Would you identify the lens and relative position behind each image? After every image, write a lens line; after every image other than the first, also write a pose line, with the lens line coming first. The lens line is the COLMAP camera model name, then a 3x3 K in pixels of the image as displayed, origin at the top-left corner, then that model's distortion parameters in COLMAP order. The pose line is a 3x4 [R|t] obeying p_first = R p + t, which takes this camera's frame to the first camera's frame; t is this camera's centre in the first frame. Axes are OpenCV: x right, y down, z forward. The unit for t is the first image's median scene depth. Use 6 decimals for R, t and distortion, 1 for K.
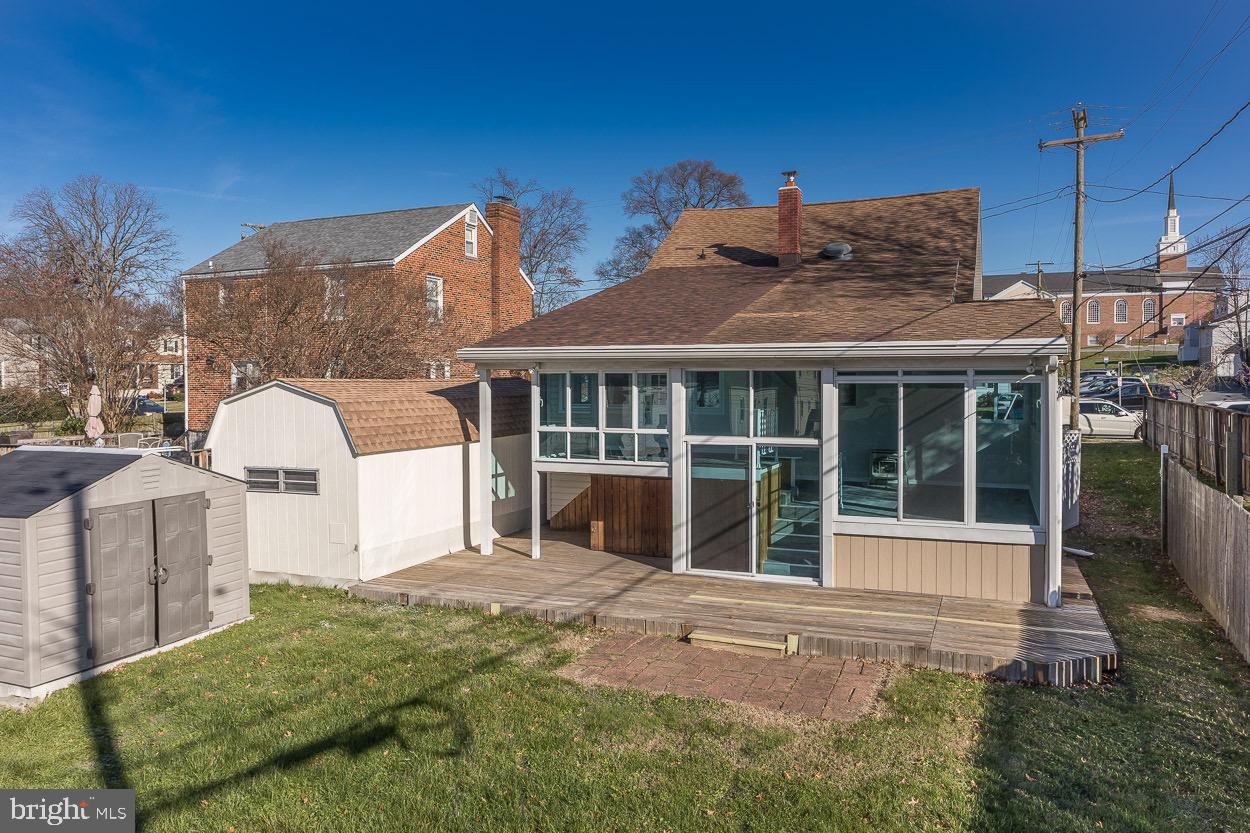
lens RADIAL K [[850.1, 0, 626.0], [0, 850.1, 407.8], [0, 0, 1]] dist [-0.010010, 0.002755]
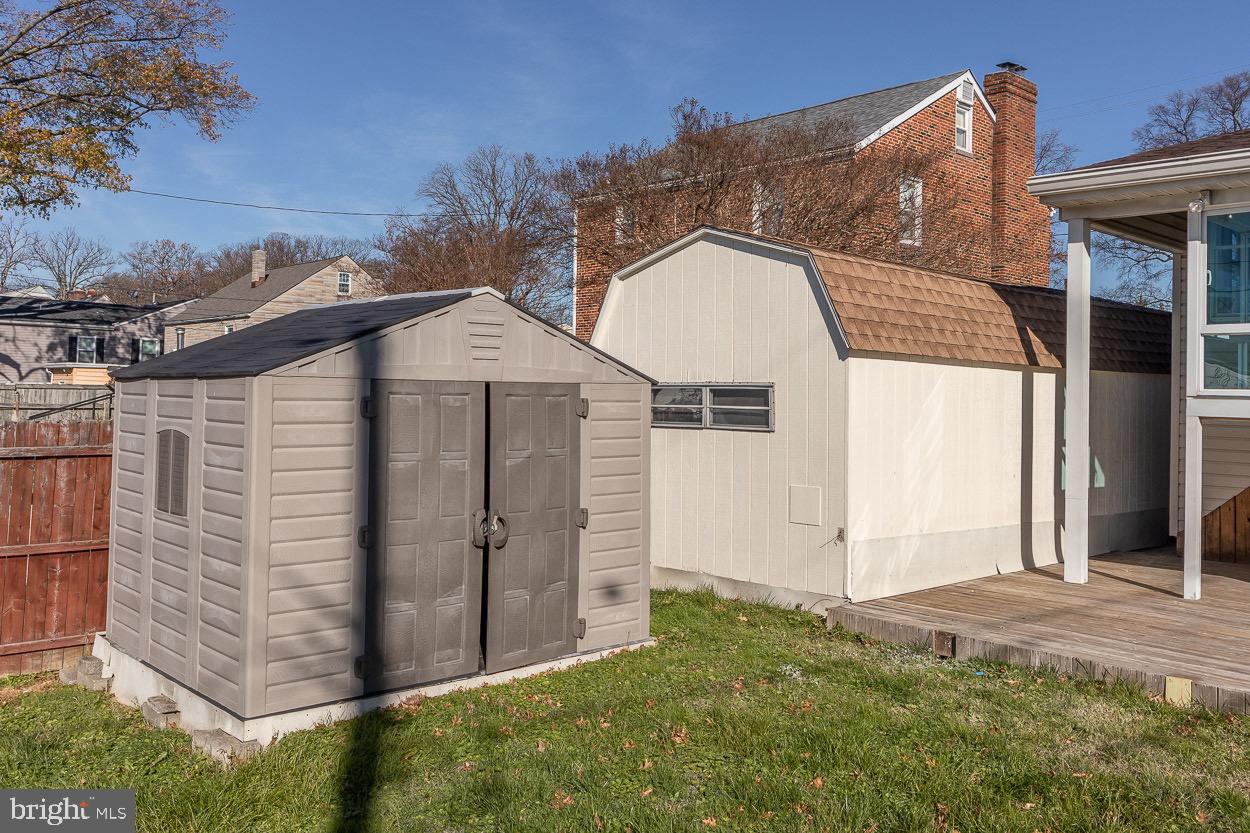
lens RADIAL K [[1092.0, 0, 615.2], [0, 1092.0, 357.5], [0, 0, 1]] dist [0.002752, -0.007347]
pose [[0.902469, 0.008091, -0.430680, -0.155271], [-0.034392, 0.997985, -0.053319, 0.096698], [0.429381, 0.062931, 0.900928, 0.333610]]
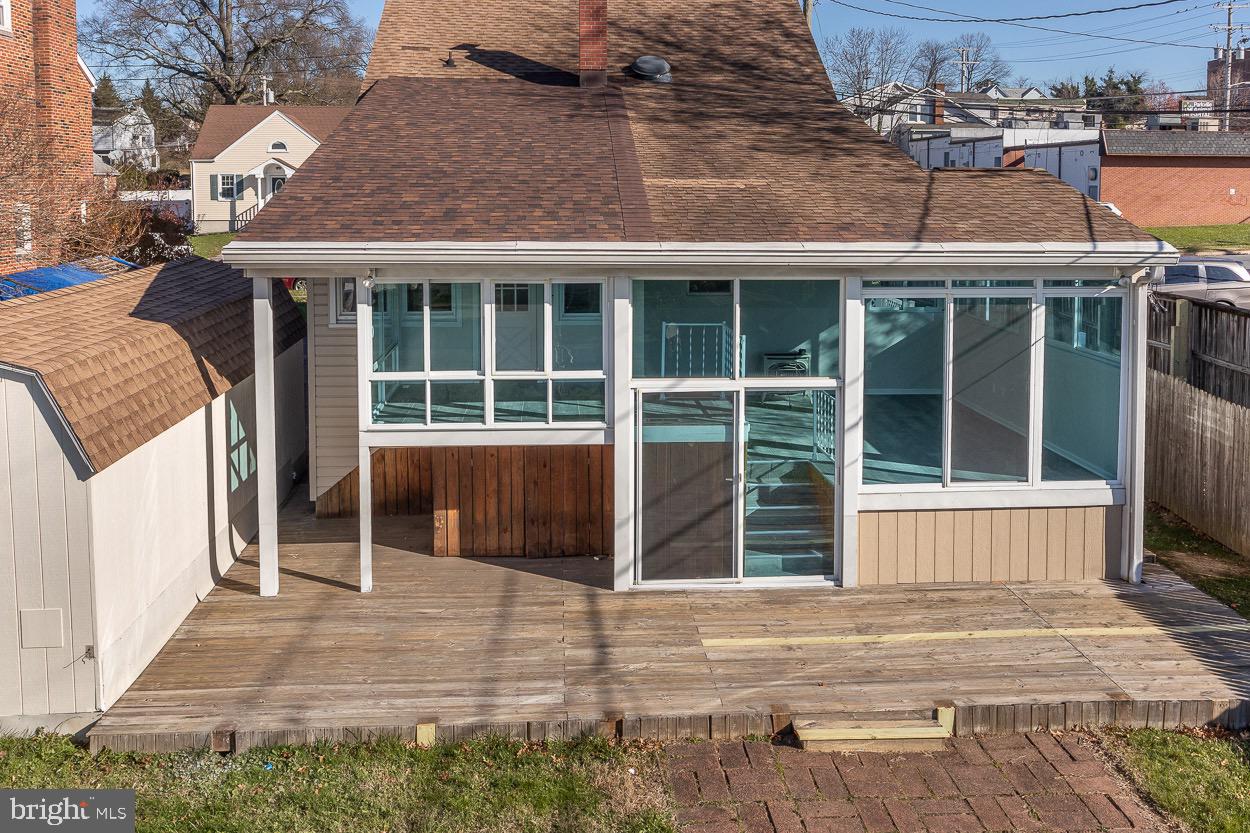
lens RADIAL K [[1096.8, 0, 651.0], [0, 1096.8, 275.5], [0, 0, 1]] dist [0.001407, 0.005487]
pose [[0.900927, -0.031132, 0.432853, -0.289636], [0.012948, 0.998908, 0.044896, -0.087831], [-0.433778, -0.034843, 0.900346, 0.257916]]
